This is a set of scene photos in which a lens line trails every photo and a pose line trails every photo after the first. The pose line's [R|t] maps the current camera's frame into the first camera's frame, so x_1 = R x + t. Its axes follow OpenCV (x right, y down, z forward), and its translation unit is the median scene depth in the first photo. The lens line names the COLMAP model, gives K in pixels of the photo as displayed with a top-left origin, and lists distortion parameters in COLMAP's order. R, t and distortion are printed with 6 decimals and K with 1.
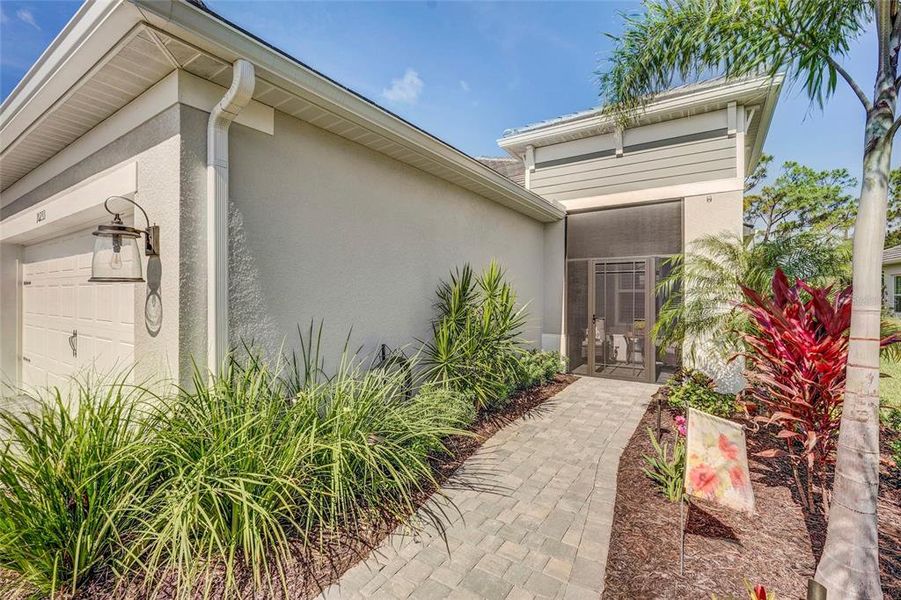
lens RADIAL K [[398.3, 0, 450.5], [0, 398.3, 300.0], [0, 0, 1]] dist [-0.000999, 0.000363]
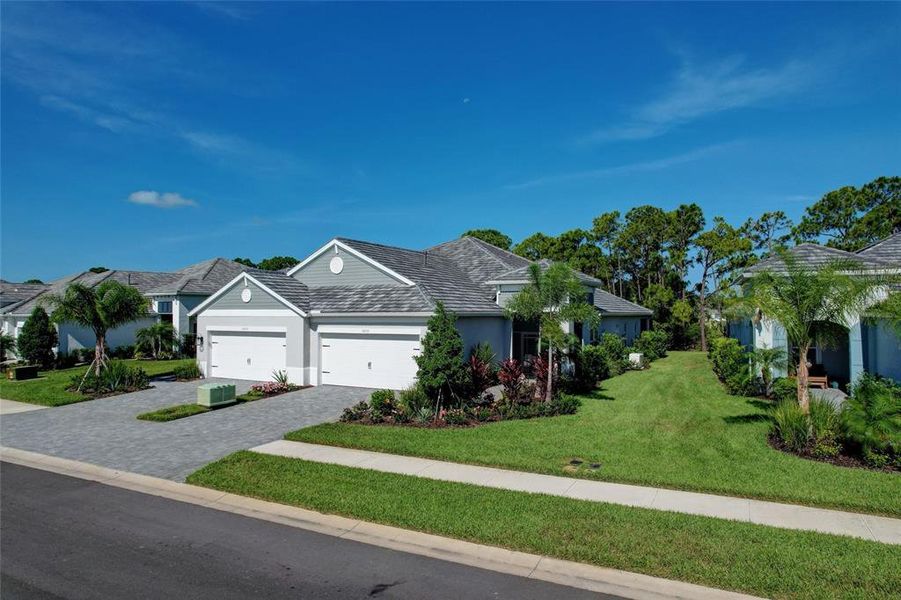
lens RADIAL K [[579.1, 0, 450.5], [0, 579.1, 300.0], [0, 0, 1]] dist [-0.083725, 0.081773]
pose [[0.995920, -0.001756, 0.090228, -0.422076], [0.004794, 0.999429, -0.033460, -0.181642], [-0.090118, 0.033756, 0.995359, -2.555327]]
